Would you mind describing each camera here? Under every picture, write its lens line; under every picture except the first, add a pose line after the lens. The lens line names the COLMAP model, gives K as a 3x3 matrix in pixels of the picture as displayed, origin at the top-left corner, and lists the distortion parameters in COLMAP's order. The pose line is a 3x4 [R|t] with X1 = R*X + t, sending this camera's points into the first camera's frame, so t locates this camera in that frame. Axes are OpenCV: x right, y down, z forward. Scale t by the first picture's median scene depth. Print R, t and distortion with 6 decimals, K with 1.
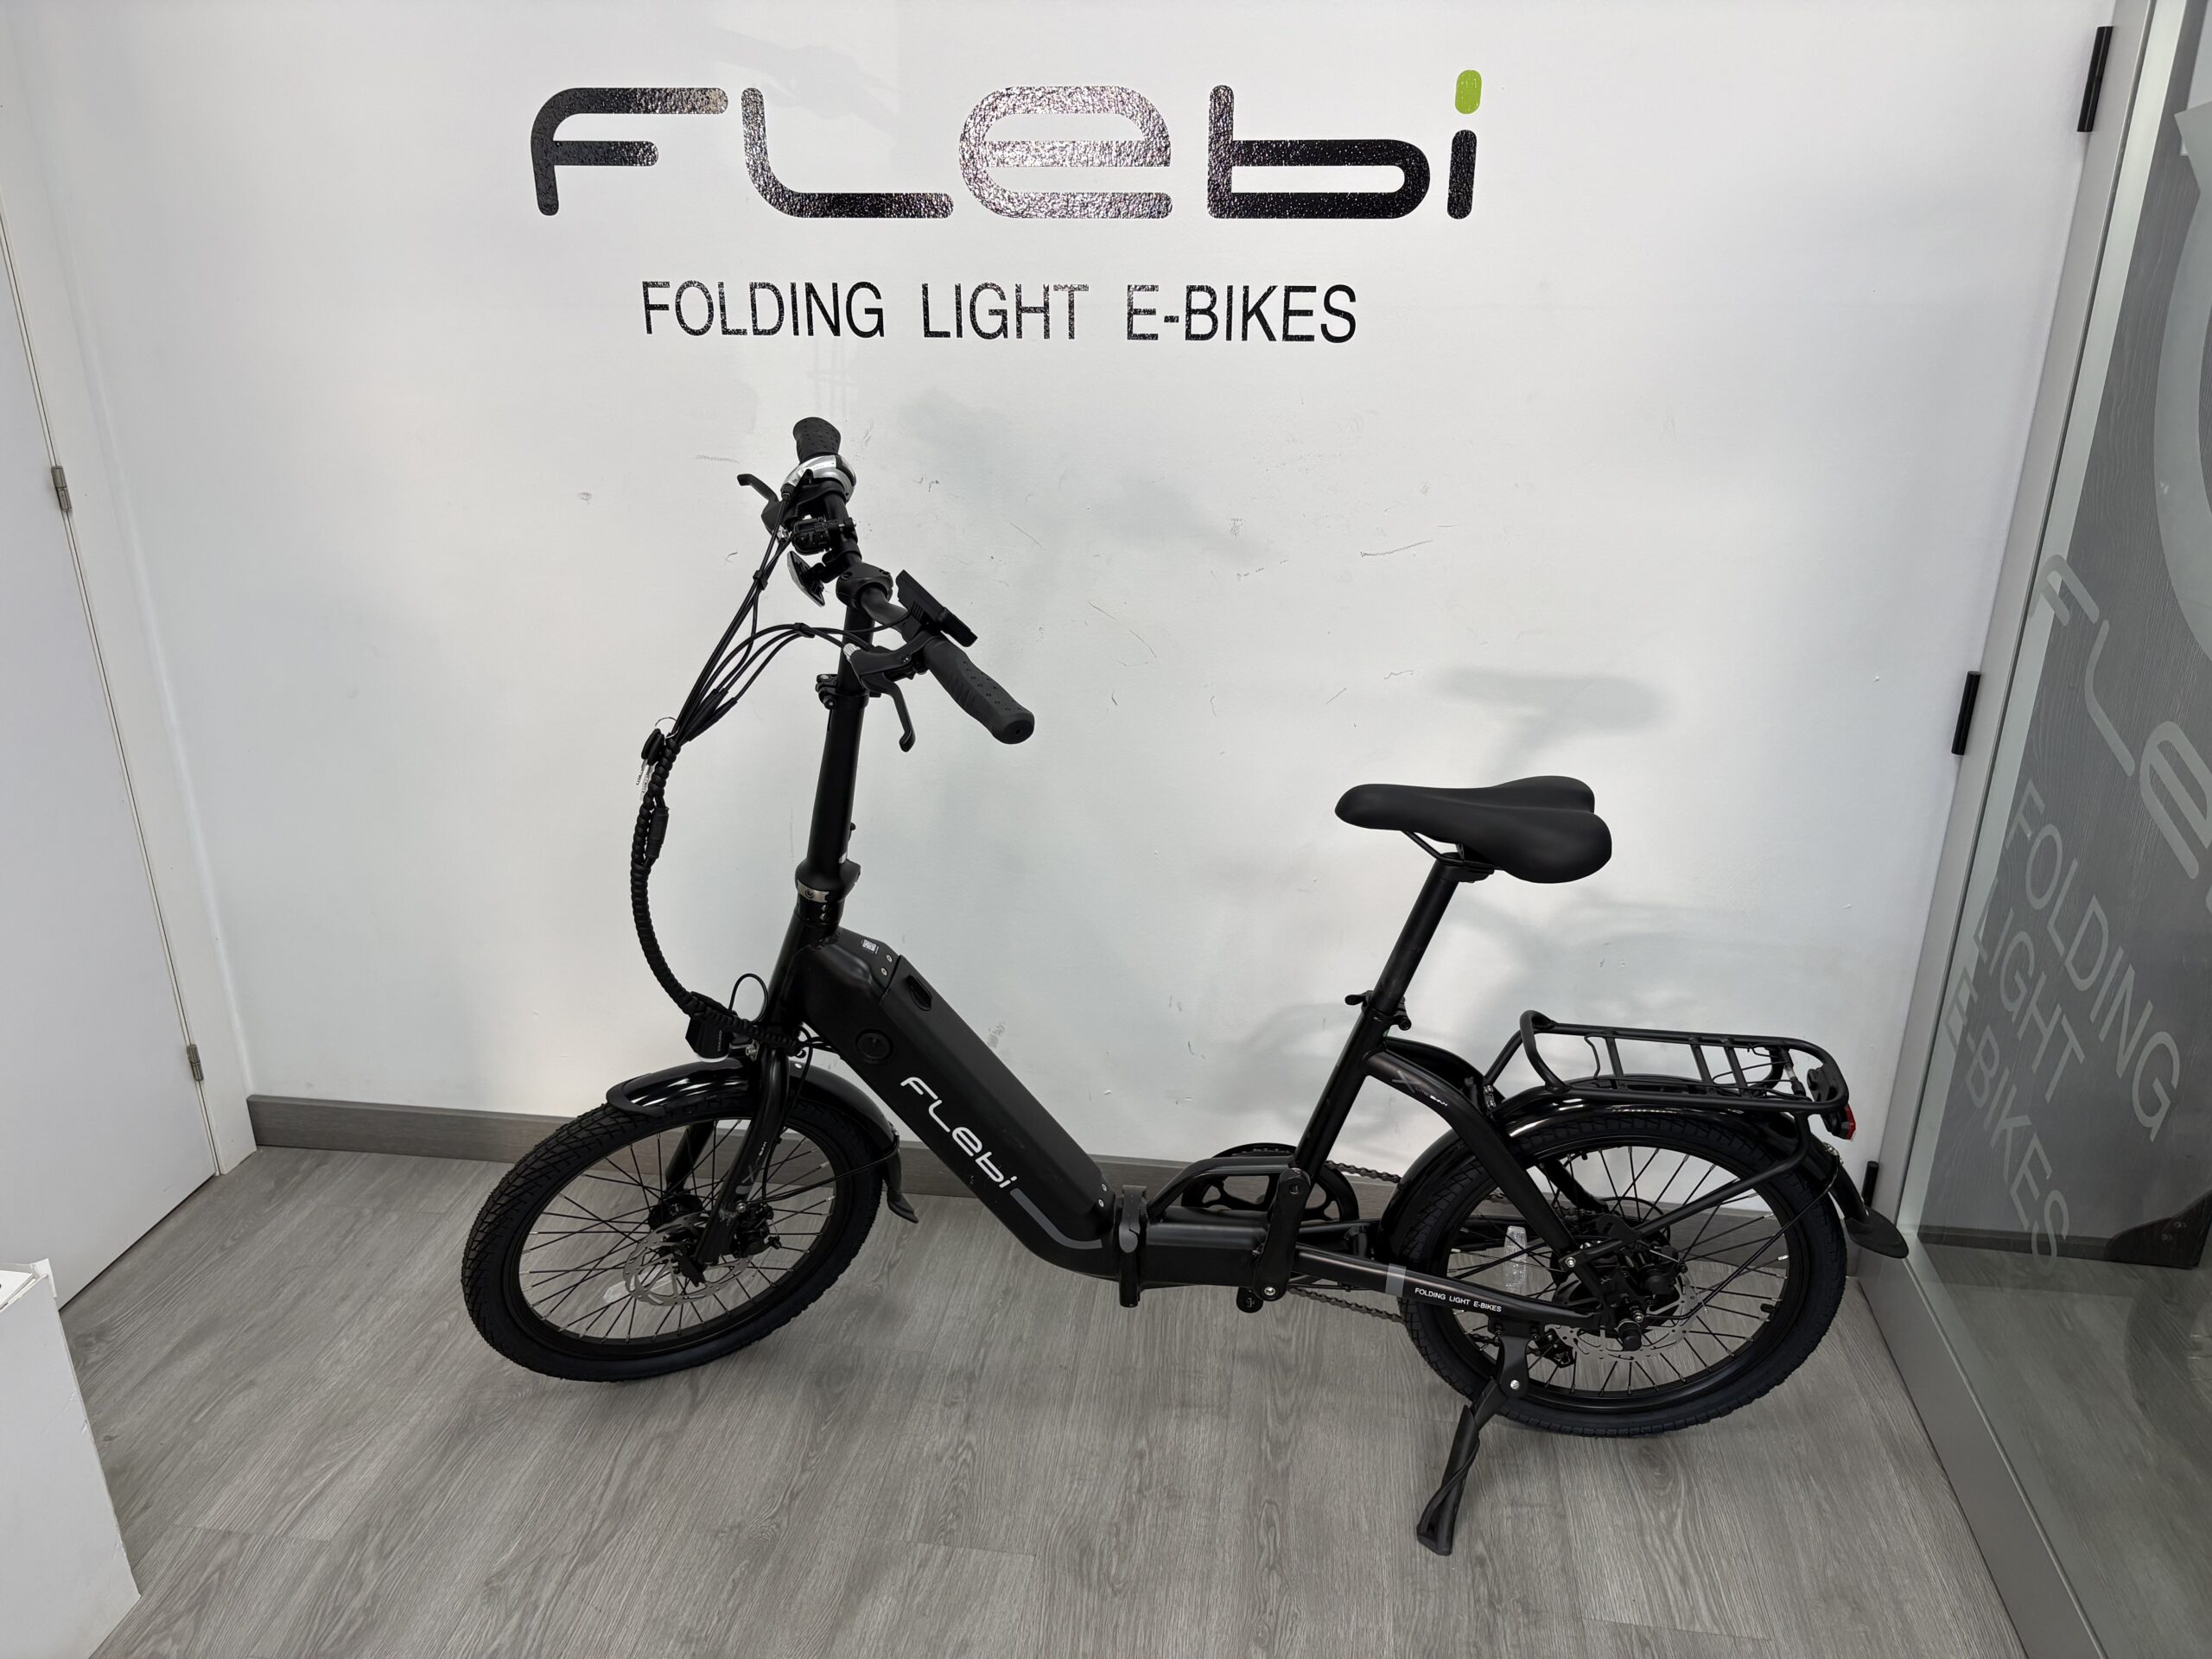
lens RADIAL K [[1681.7, 0, 1105.1], [0, 1681.7, 840.5], [0, 0, 1]] dist [-0.028250, 0.068188]
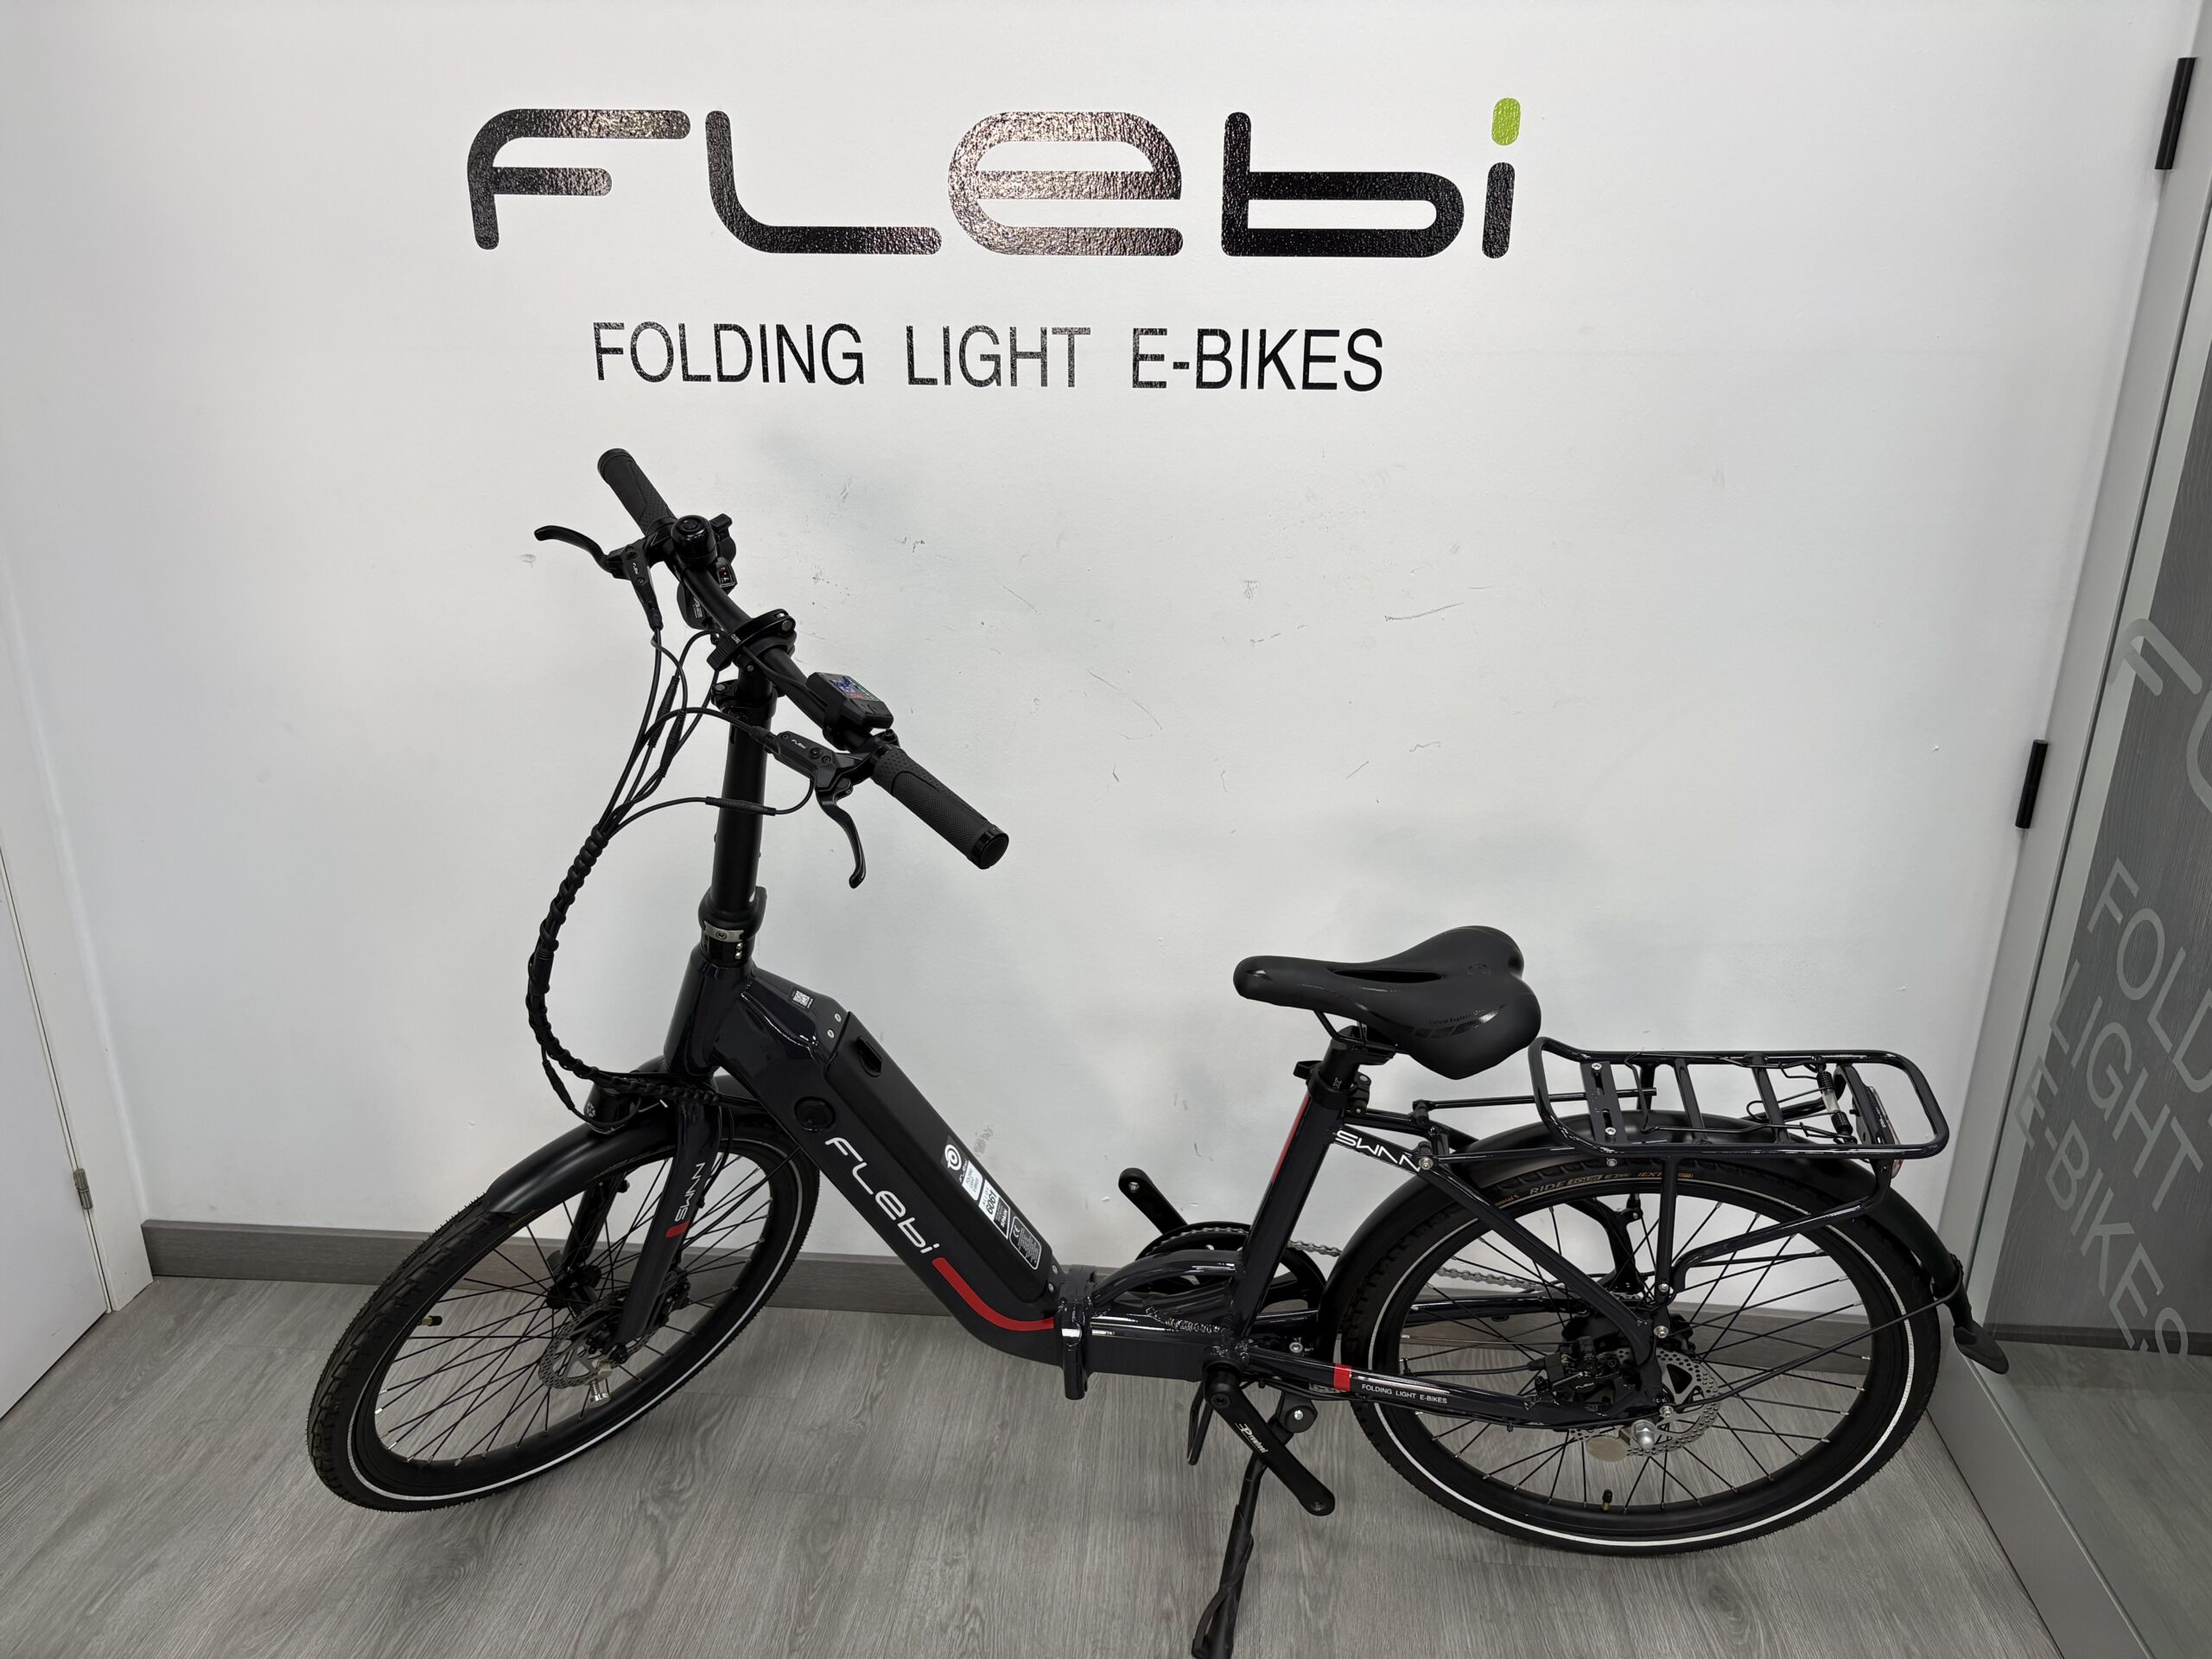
lens RADIAL K [[1689.4, 0, 1103.7], [0, 1689.4, 843.1], [0, 0, 1]] dist [0.008534, -0.010072]
pose [[0.998555, -0.013653, 0.051983, -0.054033], [0.014712, 0.999691, -0.020045, -0.031460], [-0.051693, 0.020781, 0.998447, 0.084122]]
